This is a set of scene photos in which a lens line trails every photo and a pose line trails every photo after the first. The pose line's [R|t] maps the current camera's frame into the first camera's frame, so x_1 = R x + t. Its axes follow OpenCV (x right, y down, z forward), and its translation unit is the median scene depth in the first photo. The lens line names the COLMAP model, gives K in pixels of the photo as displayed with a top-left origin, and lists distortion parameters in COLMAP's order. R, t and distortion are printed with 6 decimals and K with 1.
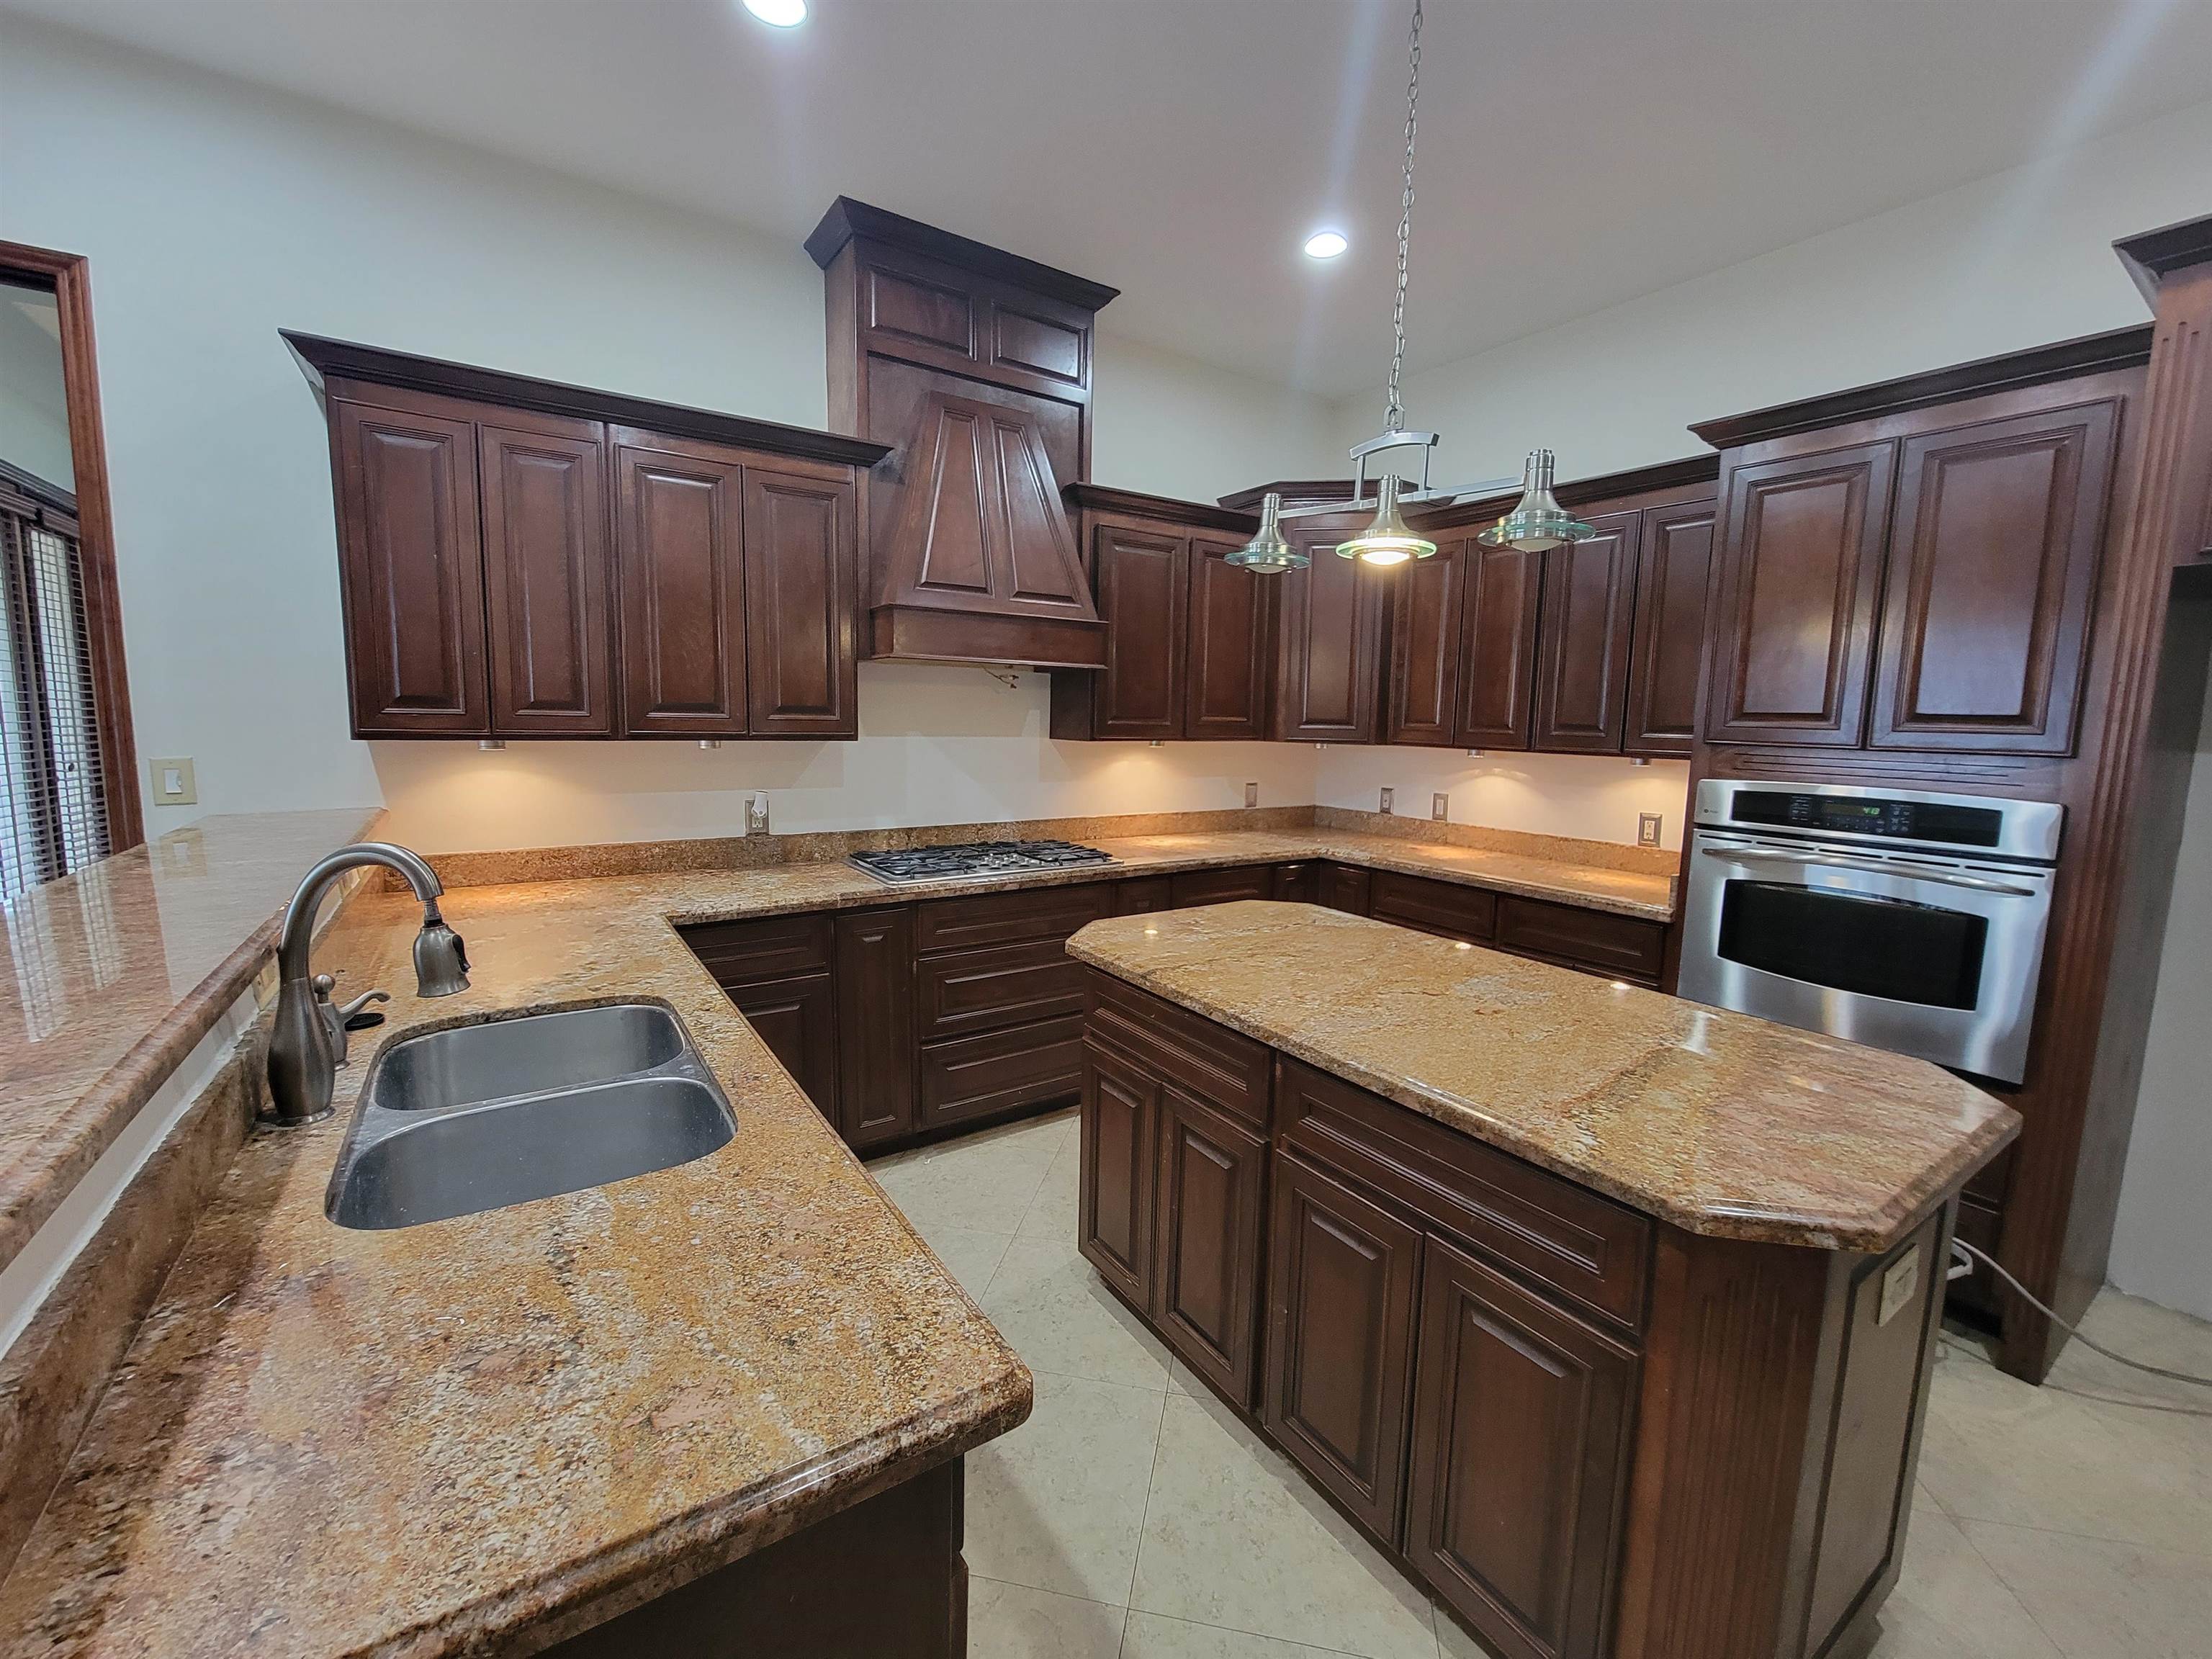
lens RADIAL K [[906.1, 0, 1102.0], [0, 906.1, 823.6], [0, 0, 1]] dist [-0.003349, -0.000462]
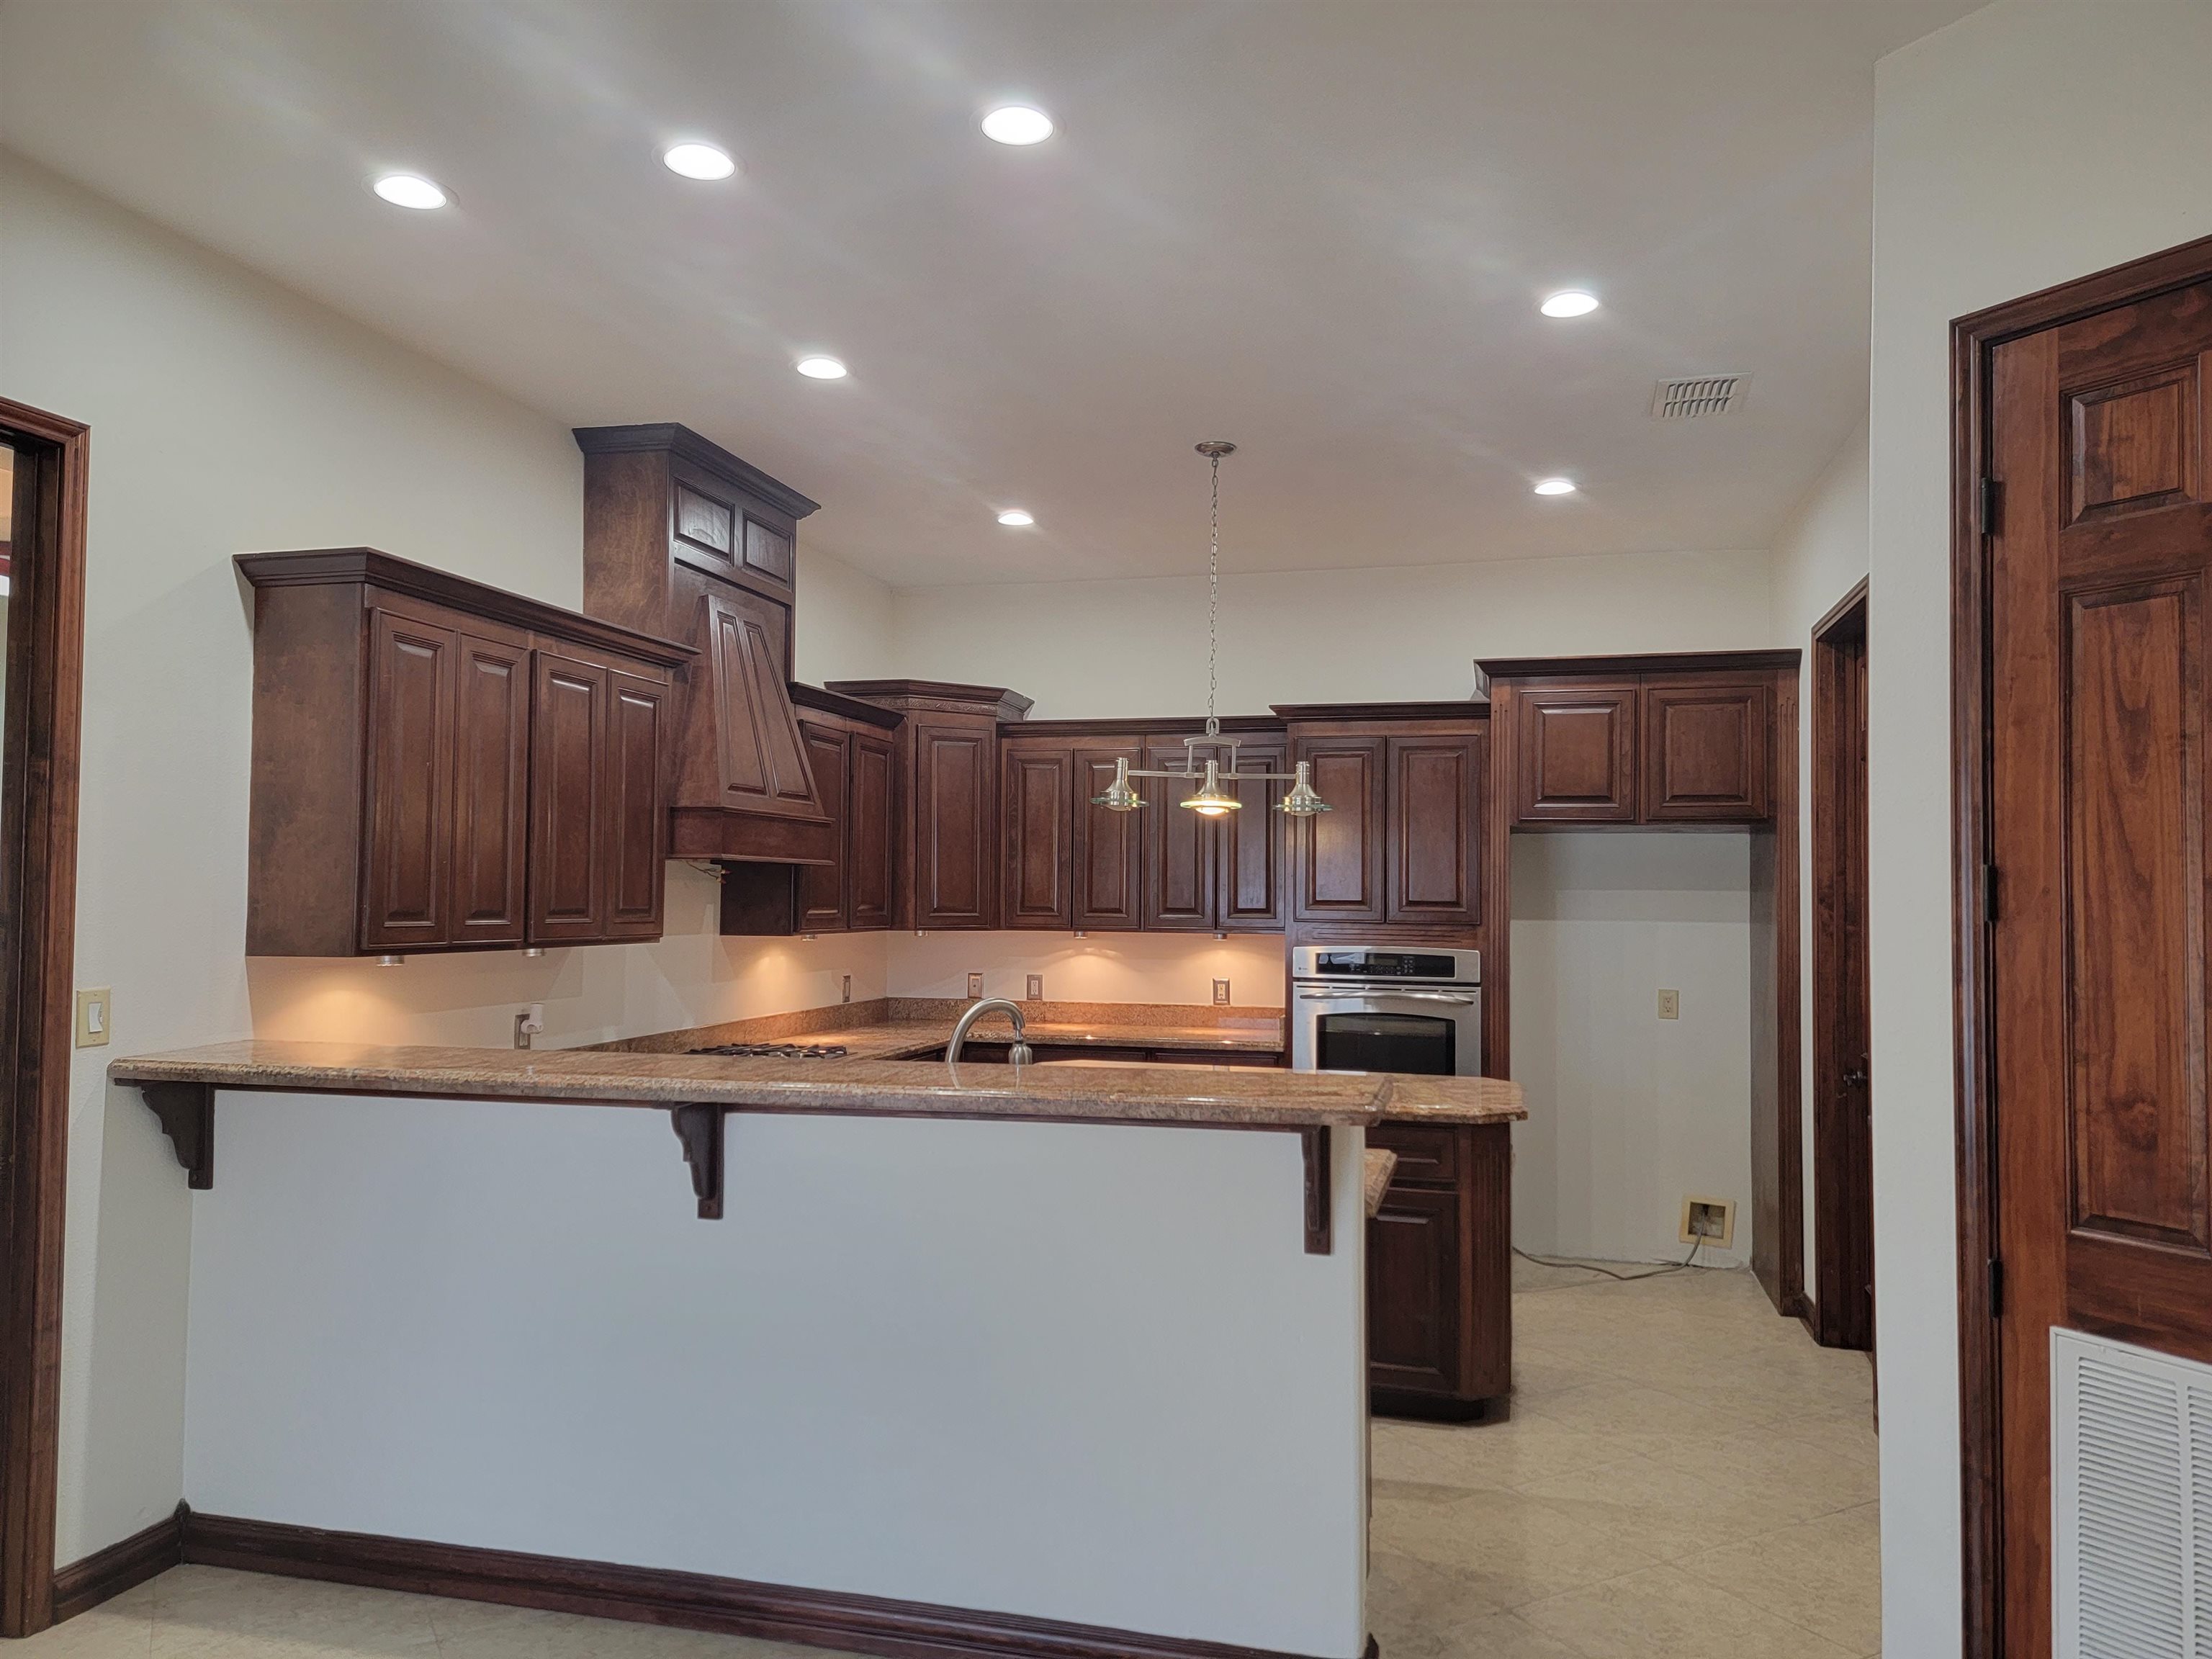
lens RADIAL K [[1544.6, 0, 1108.3], [0, 1544.6, 837.8], [0, 0, 1]] dist [0.044967, -0.000560]
pose [[0.746822, 0.009726, 0.664953, -1.179815], [0.087818, 0.989694, -0.113106, 0.030798], [-0.659201, 0.142865, 0.738271, -0.631089]]
